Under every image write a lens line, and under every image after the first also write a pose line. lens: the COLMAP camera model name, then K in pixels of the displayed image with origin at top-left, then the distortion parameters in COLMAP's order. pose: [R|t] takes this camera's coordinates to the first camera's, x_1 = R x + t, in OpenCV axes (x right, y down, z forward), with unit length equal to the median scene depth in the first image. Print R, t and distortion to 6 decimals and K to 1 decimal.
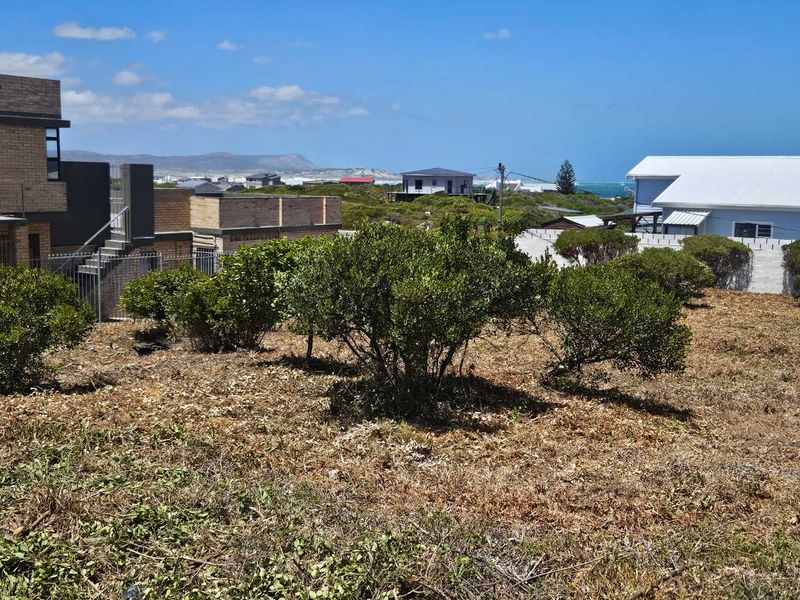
lens RADIAL K [[928.1, 0, 400.0], [0, 928.1, 300.0], [0, 0, 1]] dist [0.006946, 0.006703]
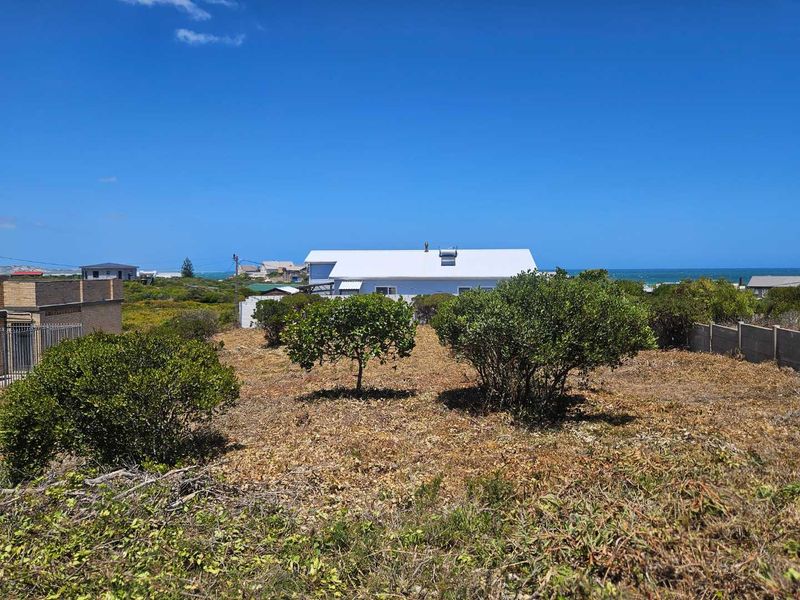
lens RADIAL K [[540.5, 0, 400.0], [0, 540.5, 300.0], [0, 0, 1]] dist [0.003146, 0.001441]
pose [[0.837127, -0.050894, 0.544636, -0.156377], [0.090316, 0.994857, -0.045853, -0.006943], [-0.539501, 0.087574, 0.837418, 0.112198]]
